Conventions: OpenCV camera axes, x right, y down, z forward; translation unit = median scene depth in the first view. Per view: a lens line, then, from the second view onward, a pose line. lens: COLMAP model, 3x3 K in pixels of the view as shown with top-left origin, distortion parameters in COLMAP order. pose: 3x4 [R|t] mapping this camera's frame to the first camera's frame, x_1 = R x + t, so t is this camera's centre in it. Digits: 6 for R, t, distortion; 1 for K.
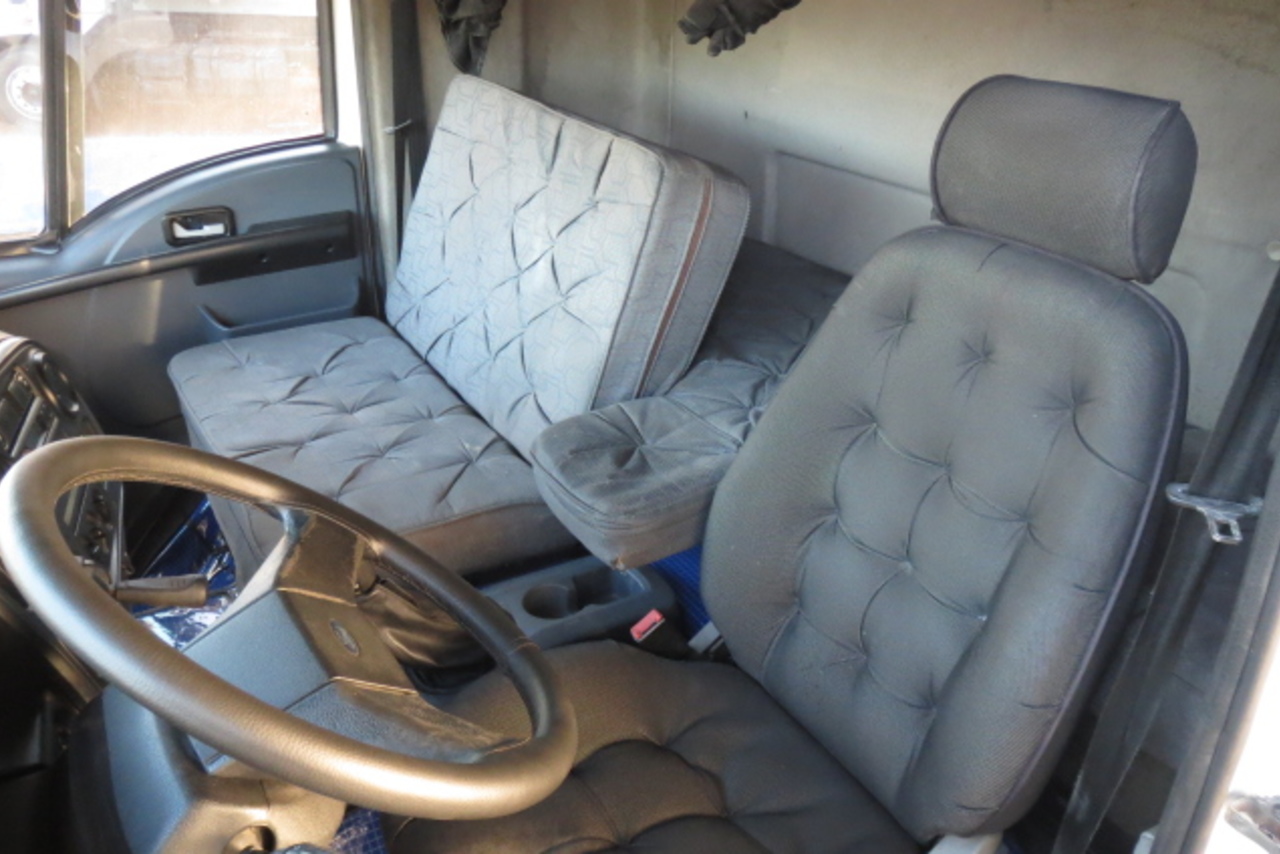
lens RADIAL K [[1101.6, 0, 634.1], [0, 1101.6, 432.3], [0, 0, 1]] dist [-0.021413, 0.004532]
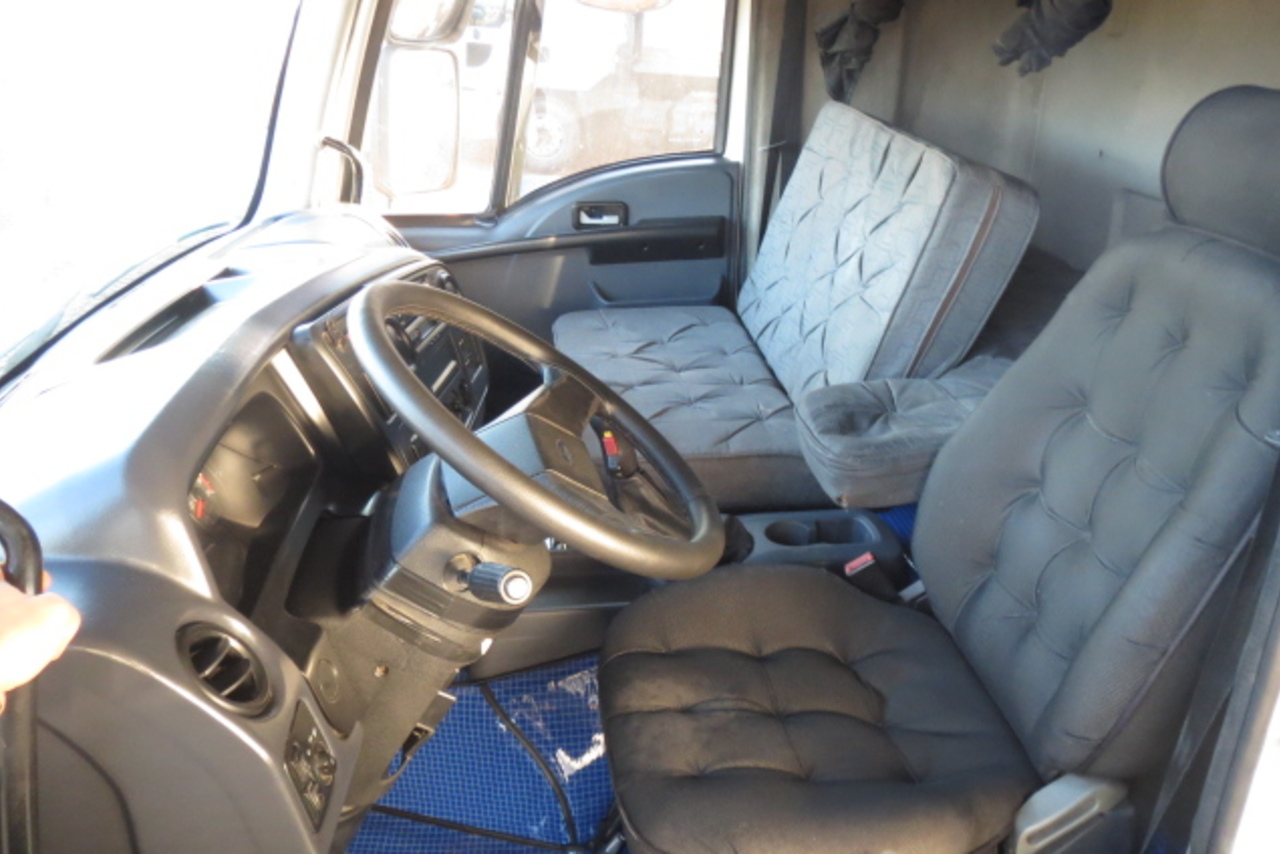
lens RADIAL K [[1101.6, 0, 634.1], [0, 1101.6, 432.3], [0, 0, 1]] dist [-0.021413, 0.004532]
pose [[0.912515, 0.150562, -0.380325, 0.167388], [-0.175142, 0.984066, -0.030649, 0.095779], [0.369650, 0.094579, 0.924345, -0.108073]]
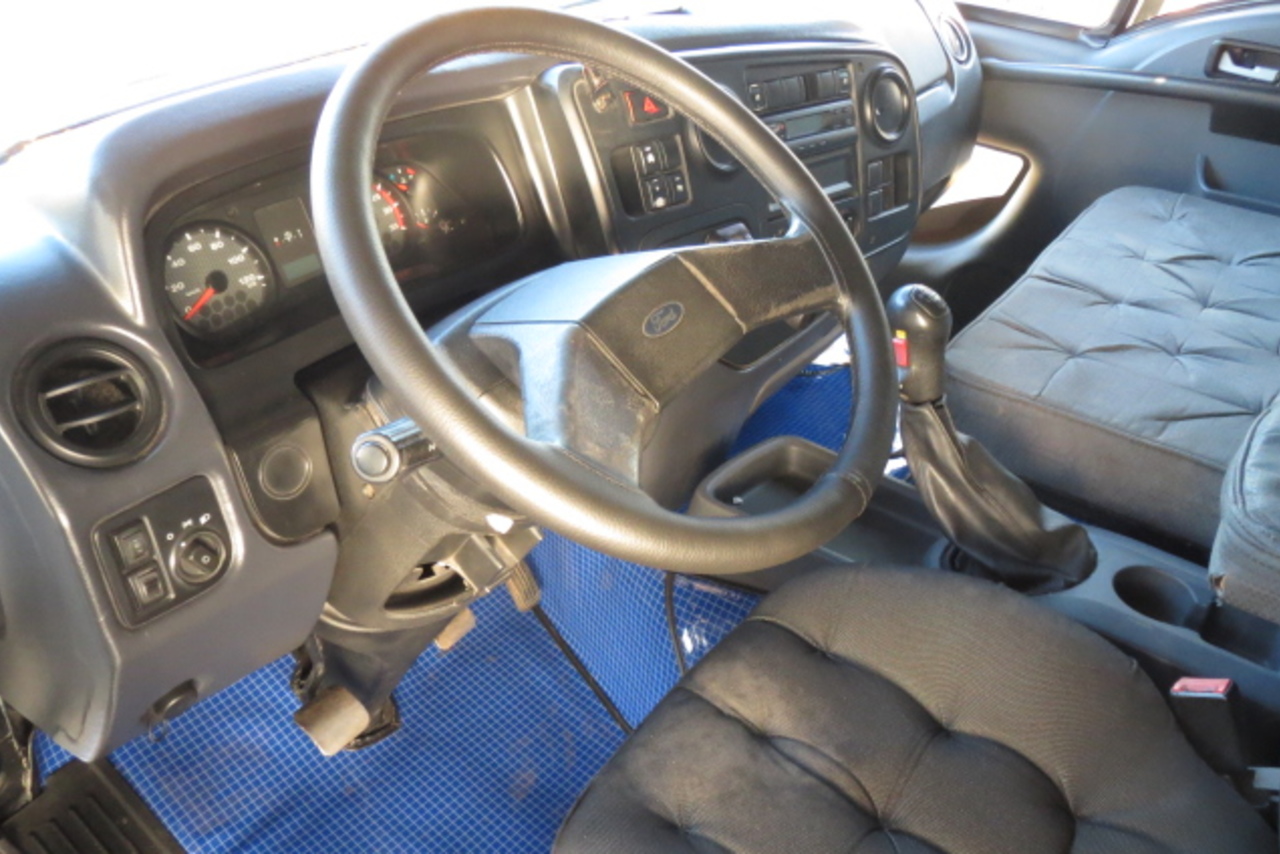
lens RADIAL K [[1101.6, 0, 634.1], [0, 1101.6, 432.3], [0, 0, 1]] dist [-0.021413, 0.004532]
pose [[0.398138, 0.510631, -0.762064, 0.243034], [-0.454303, 0.831471, 0.319789, -0.007771], [0.796929, 0.218888, 0.563021, 0.257868]]
